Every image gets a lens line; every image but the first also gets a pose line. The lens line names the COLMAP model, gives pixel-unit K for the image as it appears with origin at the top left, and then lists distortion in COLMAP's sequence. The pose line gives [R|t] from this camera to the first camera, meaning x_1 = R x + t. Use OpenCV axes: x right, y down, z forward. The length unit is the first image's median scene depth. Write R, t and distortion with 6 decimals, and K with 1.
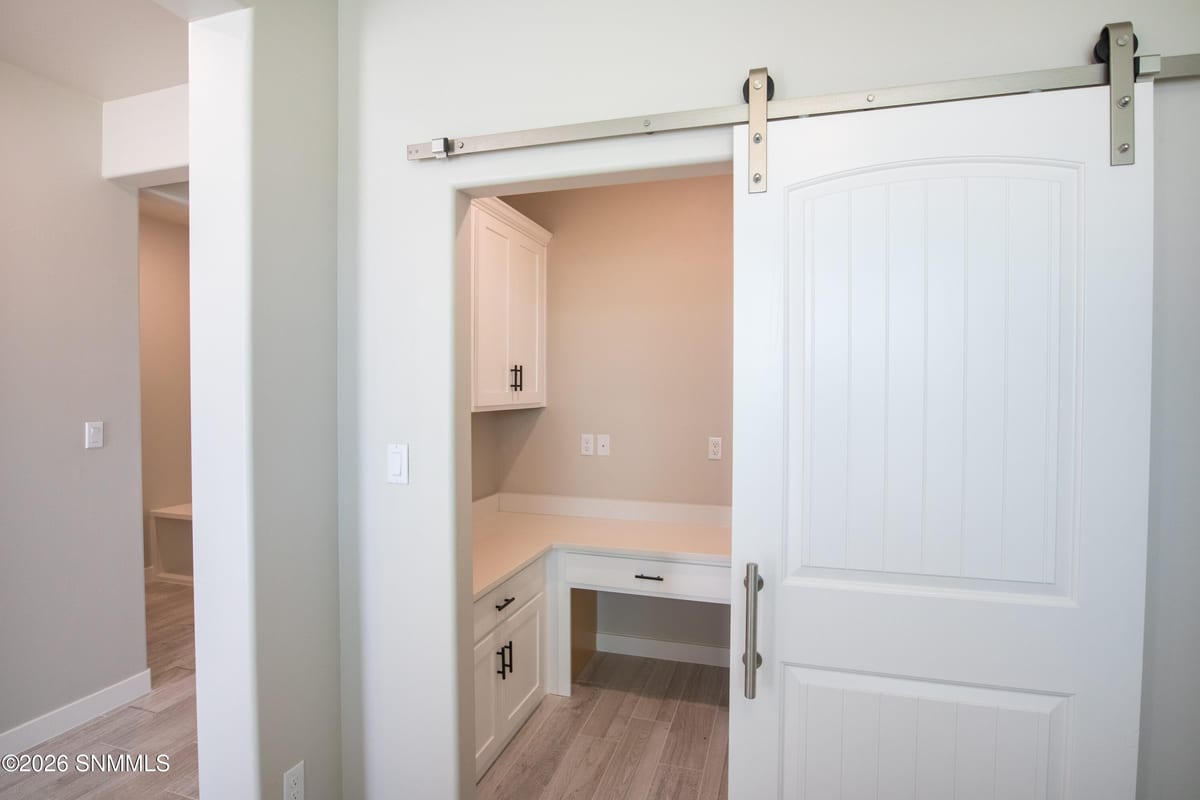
lens RADIAL K [[598.3, 0, 612.5], [0, 598.3, 403.0], [0, 0, 1]] dist [-0.049609, 0.018984]
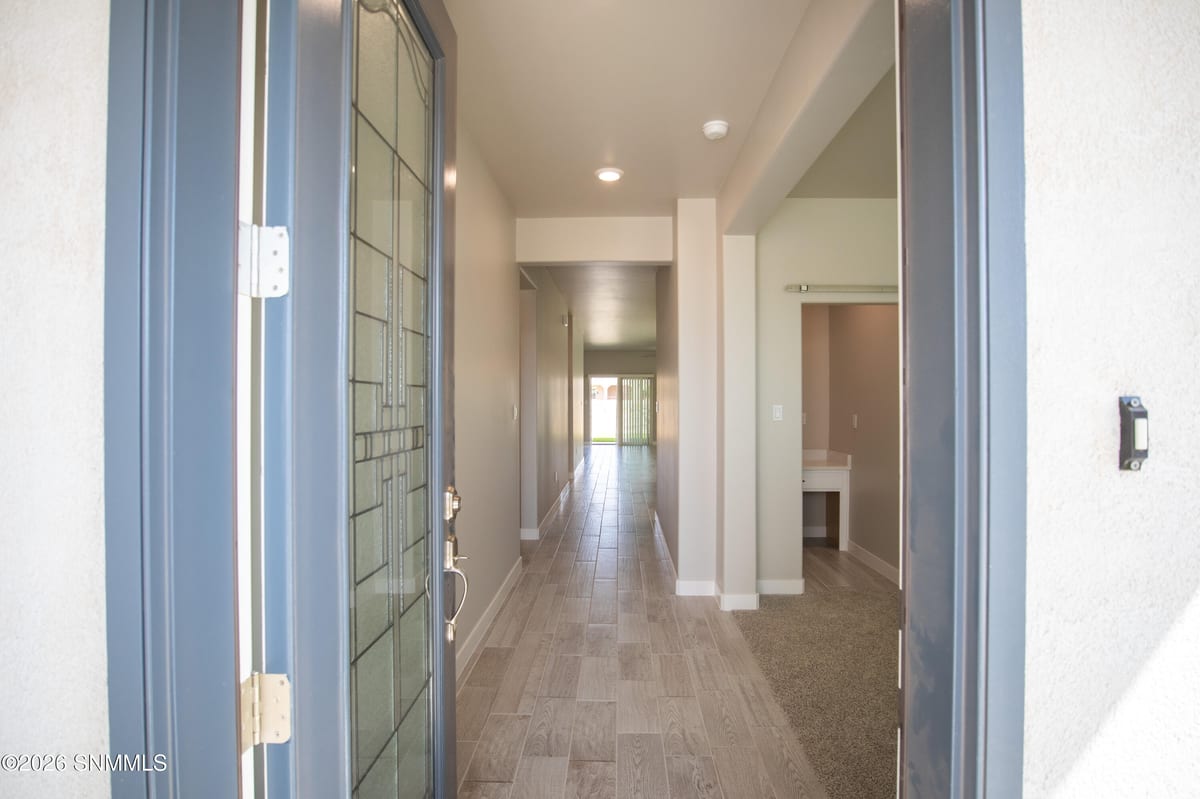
lens RADIAL K [[598.3, 0, 612.5], [0, 598.3, 402.5], [0, 0, 1]] dist [-0.049609, 0.018984]
pose [[0.964246, -0.004723, 0.264968, -1.196973], [0.010528, 0.999735, -0.020492, 0.073822], [-0.264801, 0.022549, 0.964039, -0.850158]]
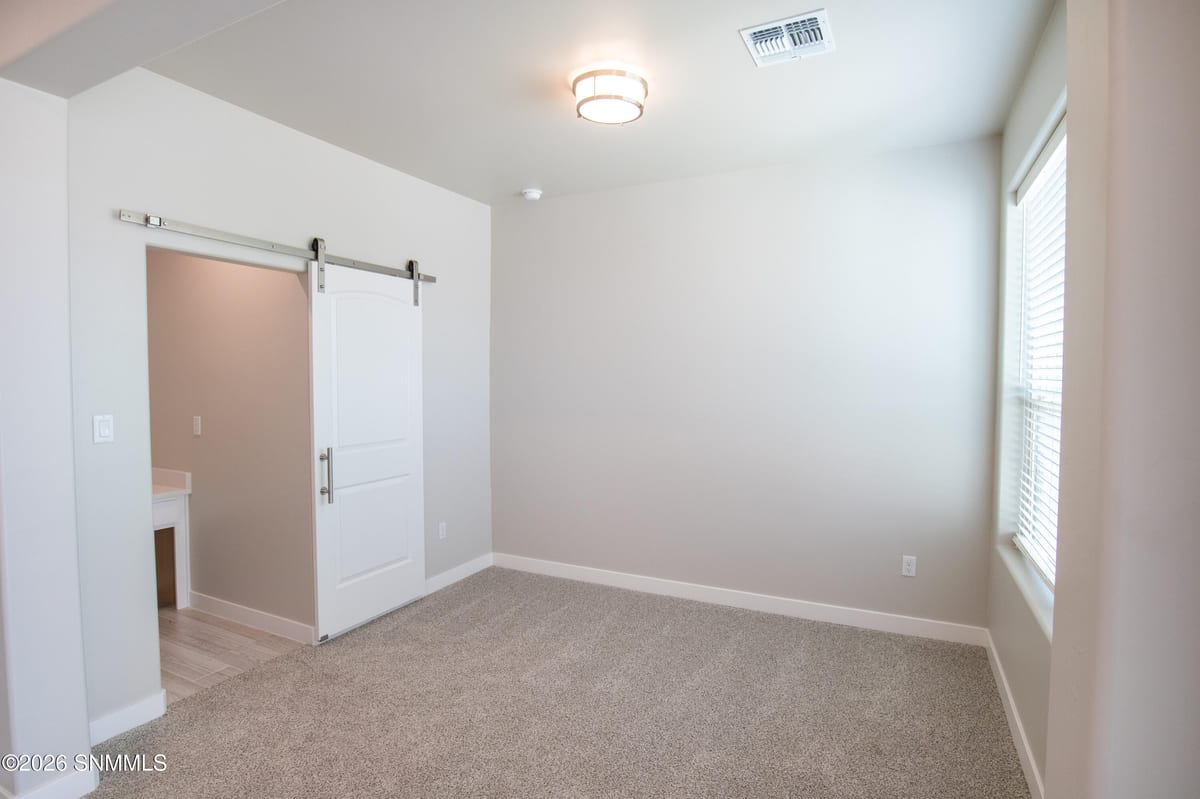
lens RADIAL K [[599.4, 0, 600.0], [0, 599.4, 399.5], [0, 0, 1]] dist [-0.015405, -0.000465]
pose [[0.178617, -0.040790, 0.983073, -1.102486], [0.019470, 0.999091, 0.037917, 0.001243], [-0.983726, 0.012368, 0.179249, -0.294611]]
